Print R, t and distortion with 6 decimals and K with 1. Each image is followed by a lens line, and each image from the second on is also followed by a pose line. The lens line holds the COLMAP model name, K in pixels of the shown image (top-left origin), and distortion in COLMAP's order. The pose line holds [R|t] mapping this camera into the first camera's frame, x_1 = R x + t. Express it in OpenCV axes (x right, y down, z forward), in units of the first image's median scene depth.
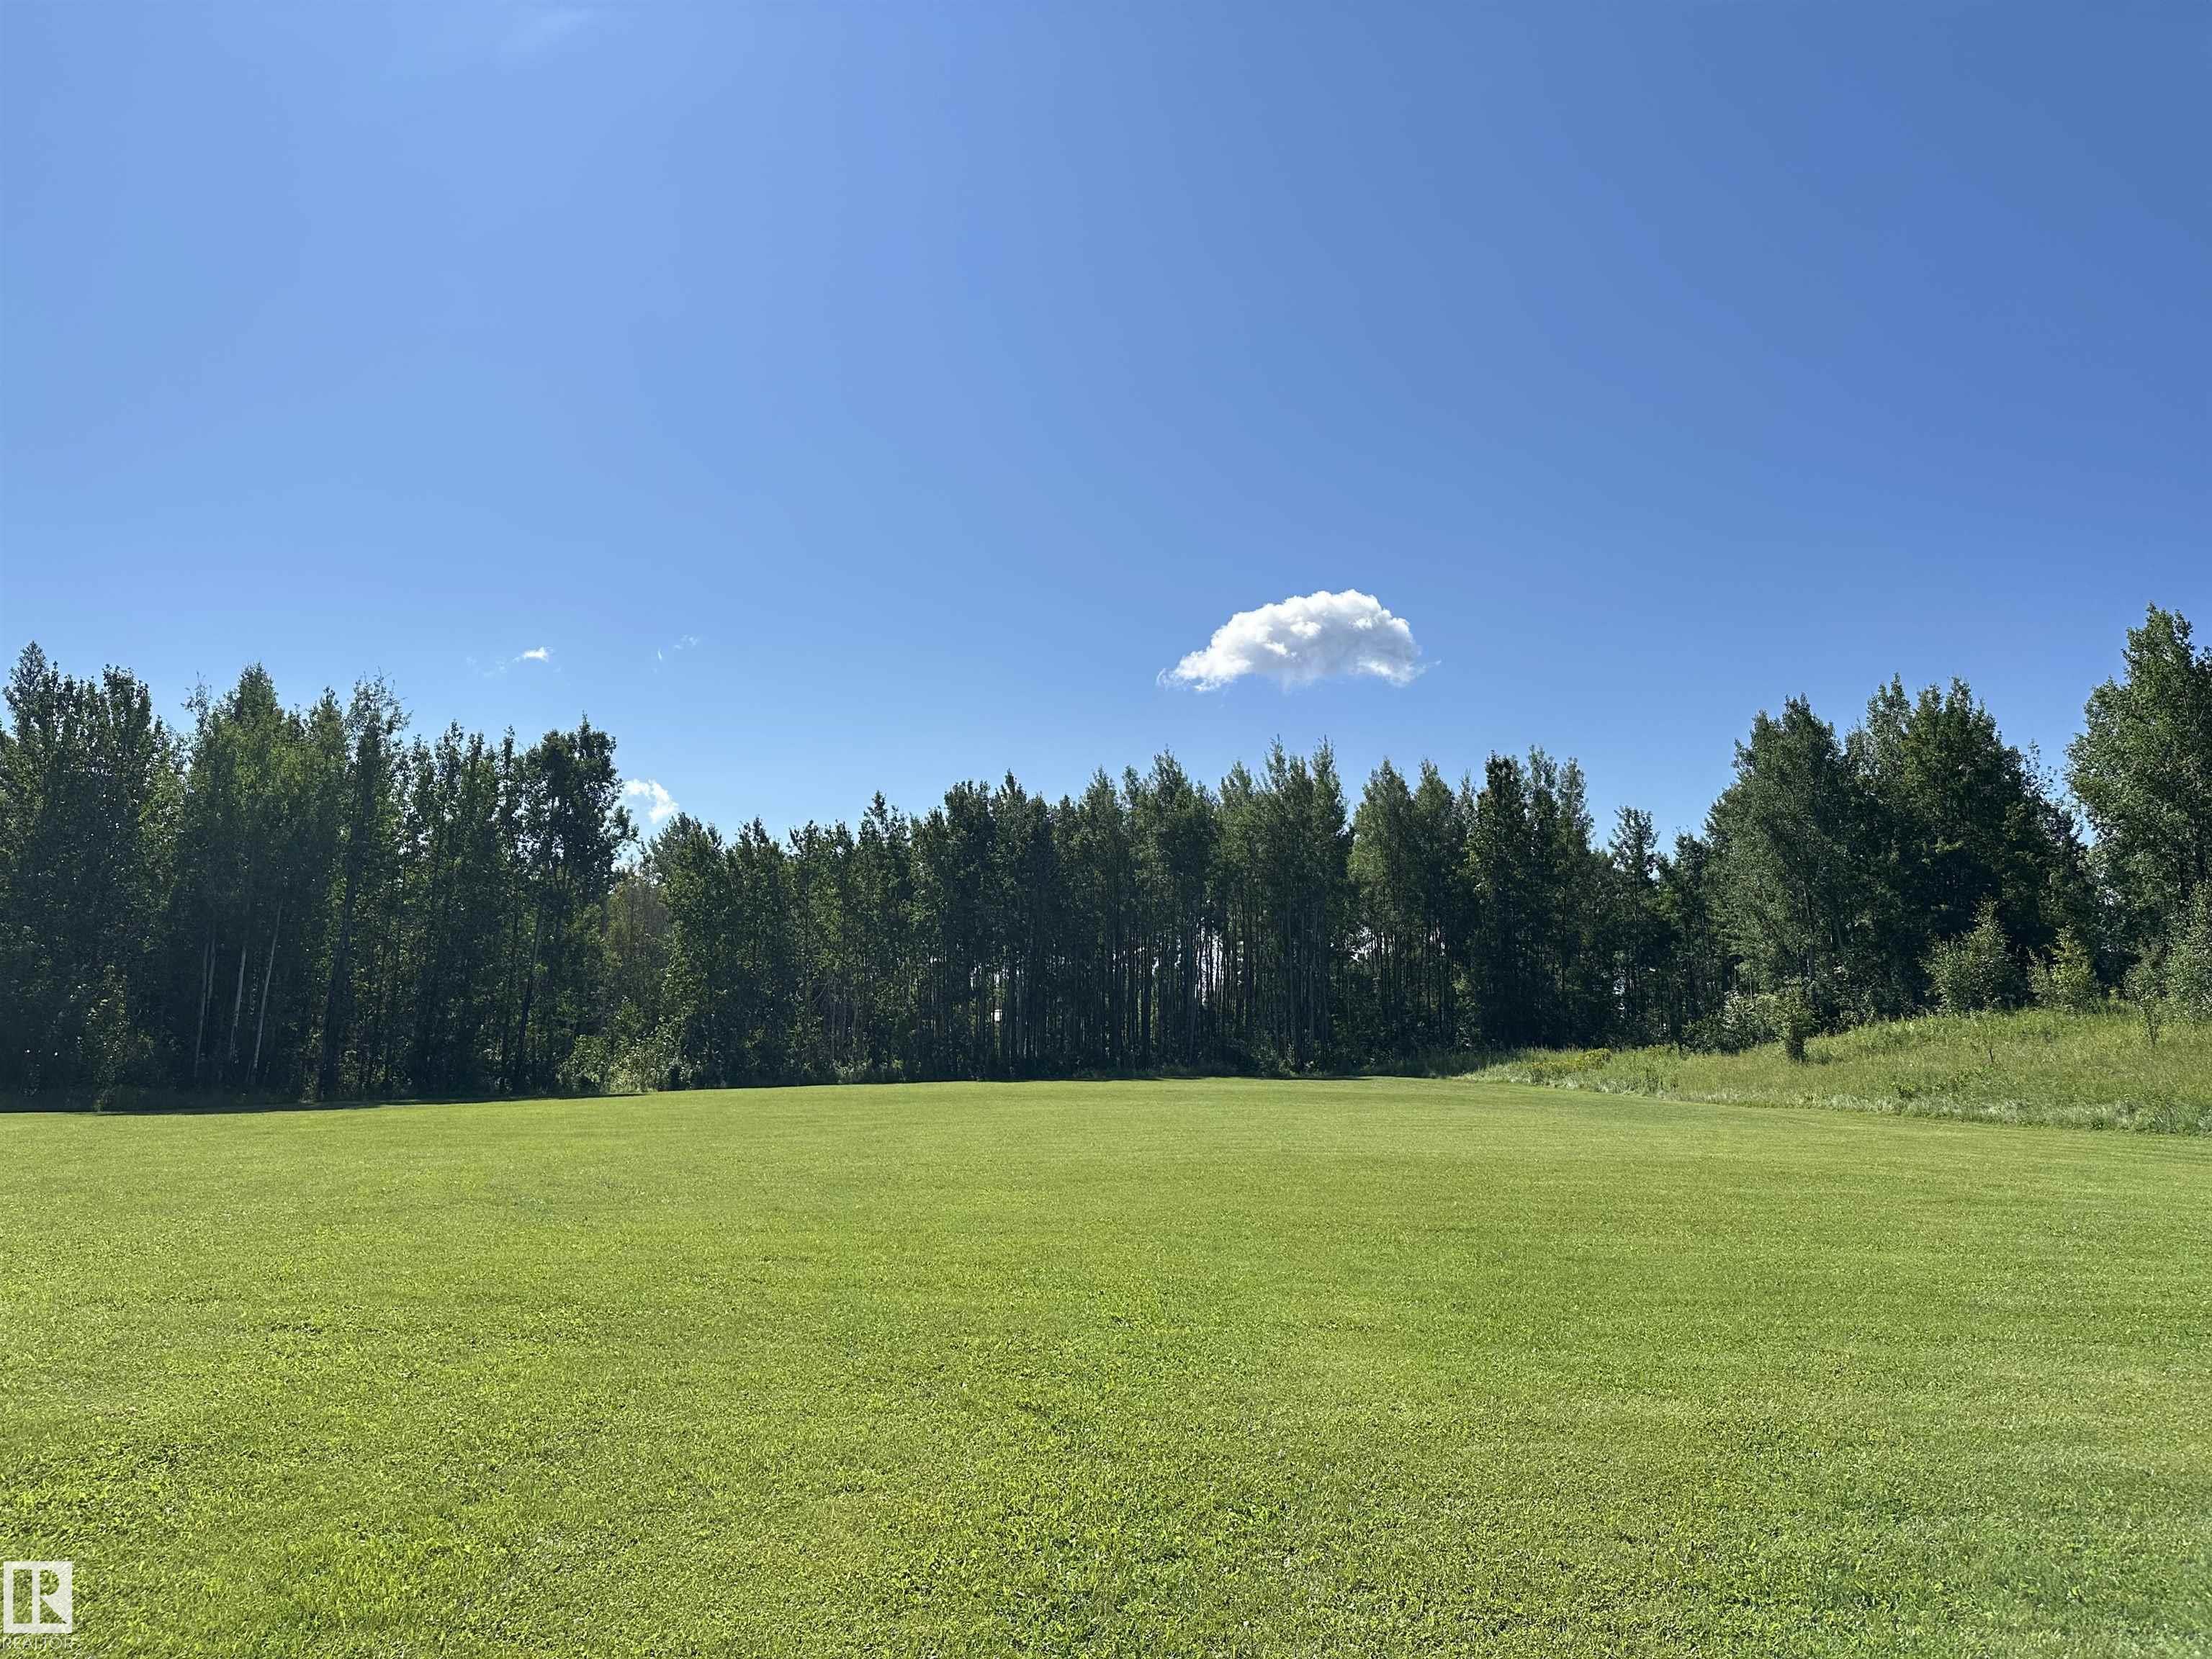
lens RADIAL K [[1464.4, 0, 1093.2], [0, 1464.4, 810.4], [0, 0, 1]] dist [0.064882, -0.106463]
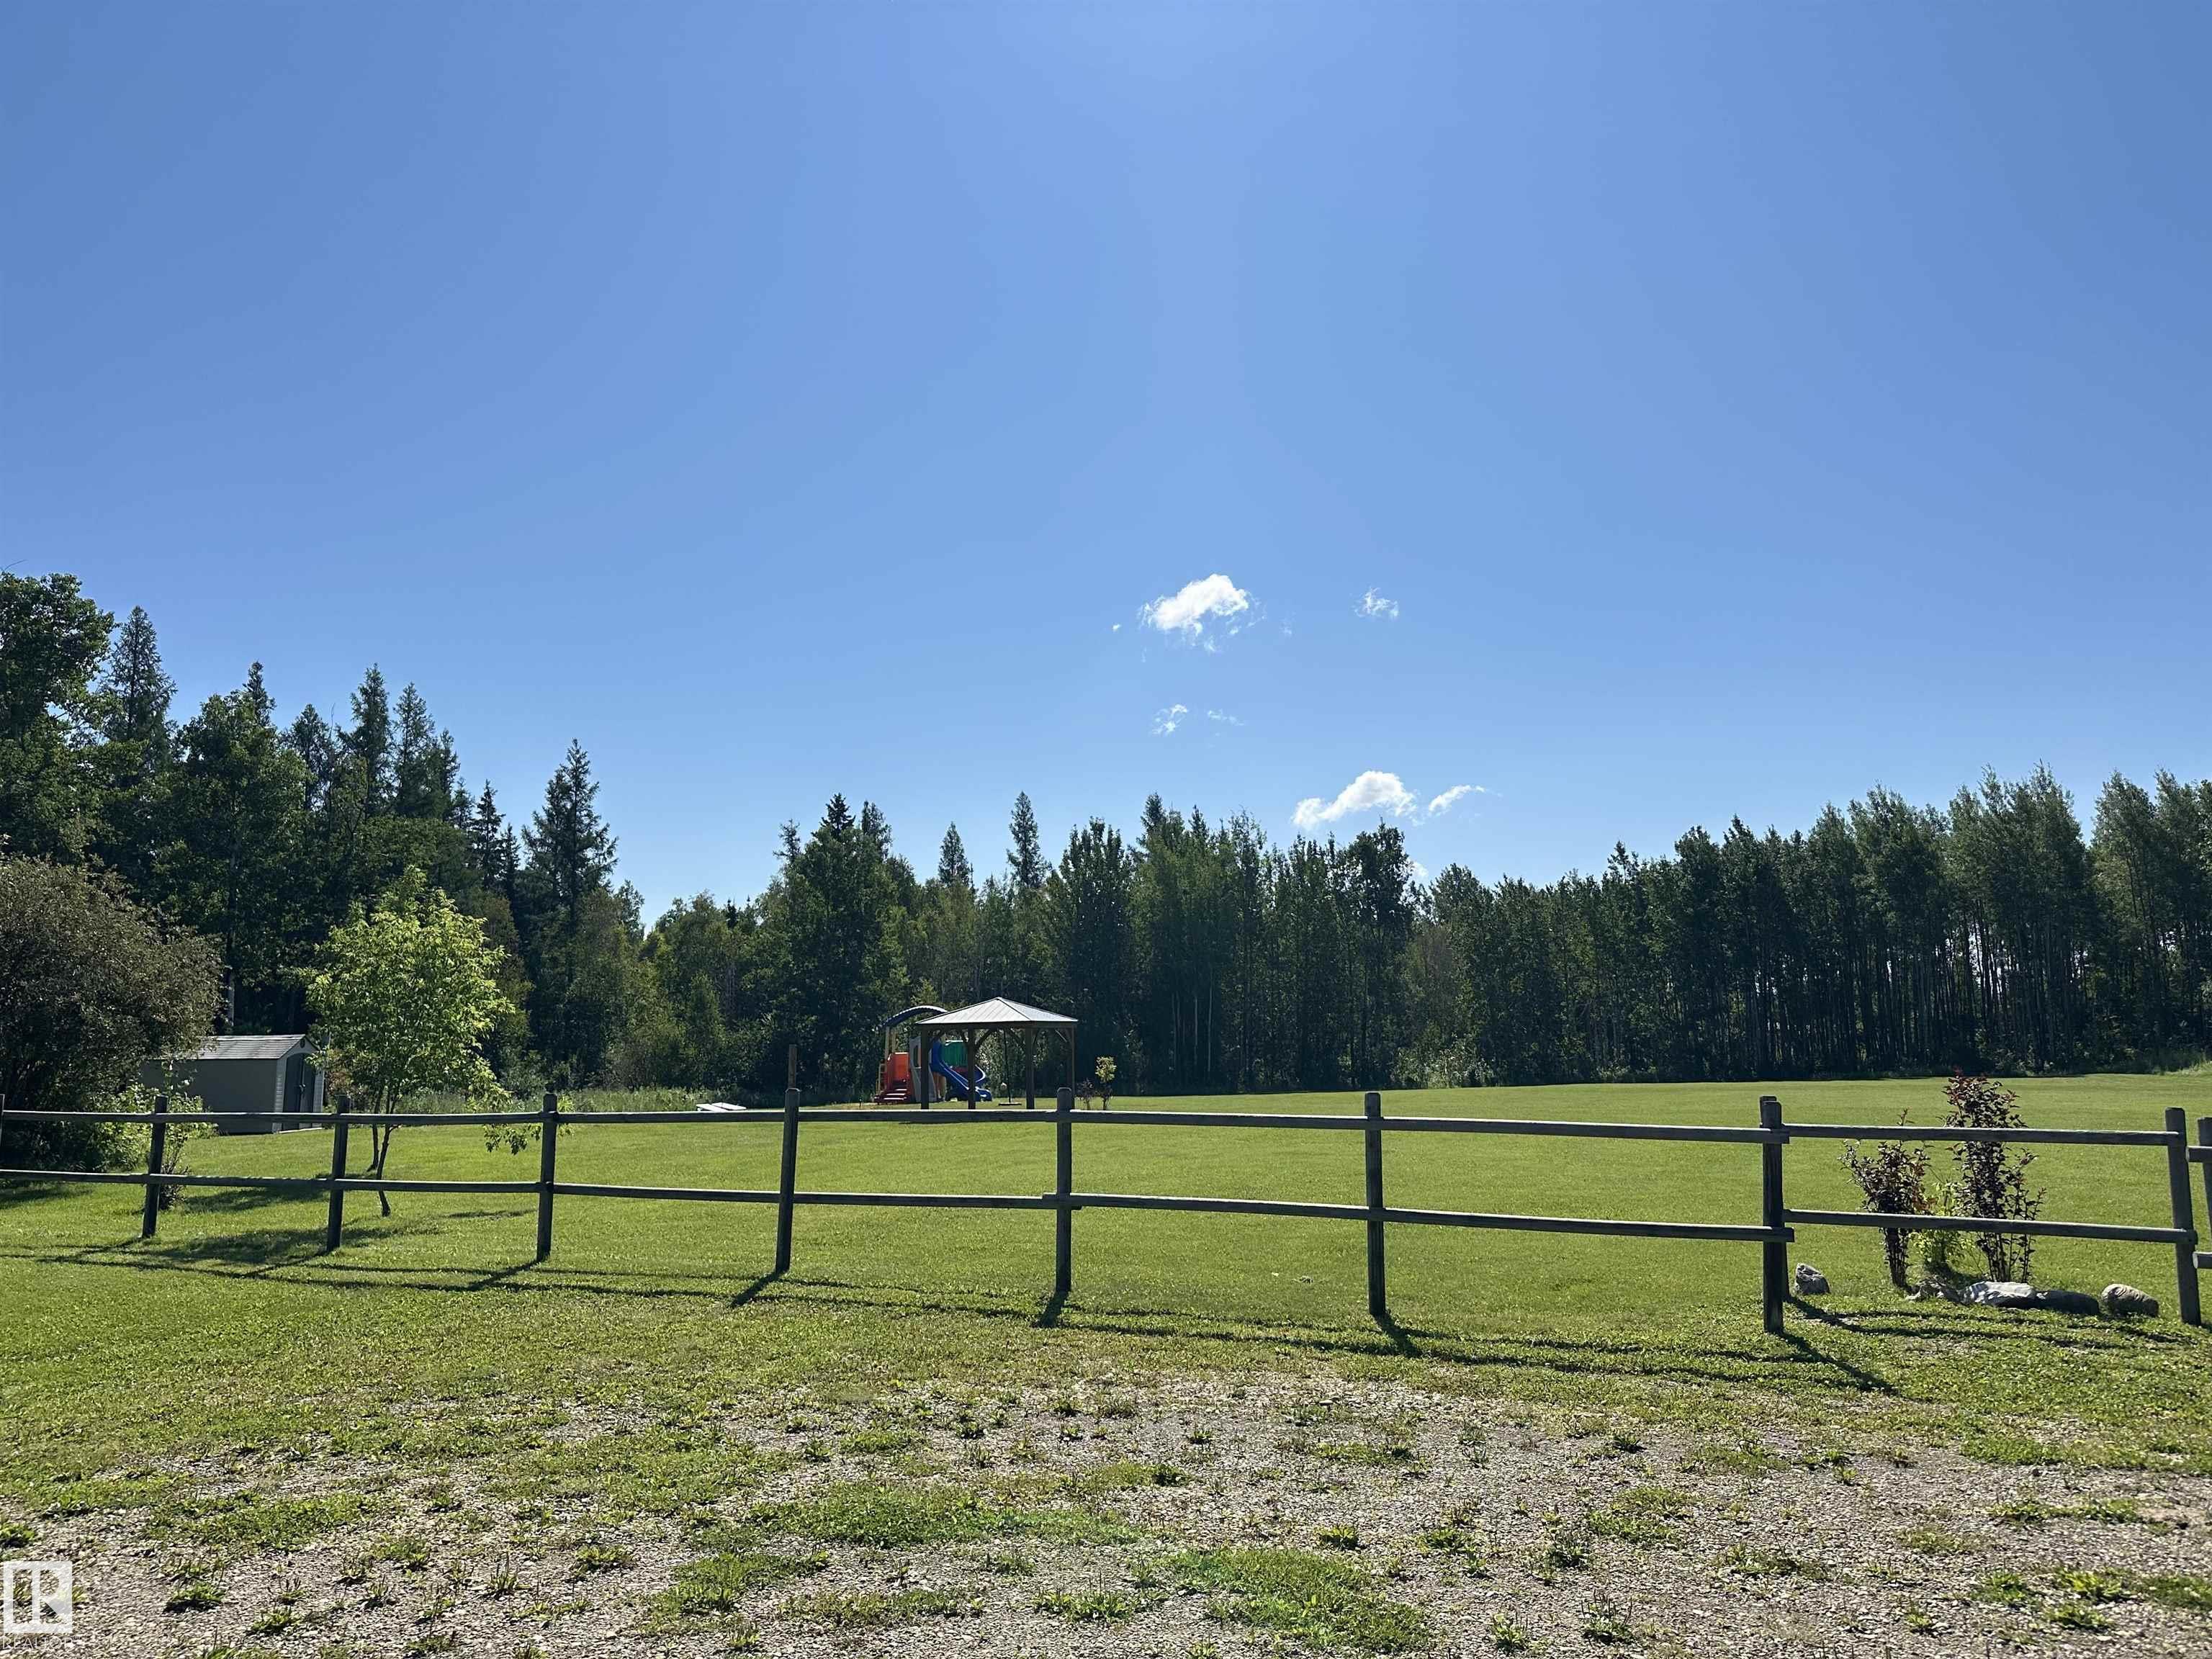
lens RADIAL K [[1464.4, 0, 1093.2], [0, 1464.4, 810.4], [0, 0, 1]] dist [0.064882, -0.106463]
pose [[0.864633, -0.095704, -0.493204, 0.091584], [0.091174, 0.995278, -0.033294, -0.043993], [0.494061, -0.016181, 0.869277, -0.299243]]
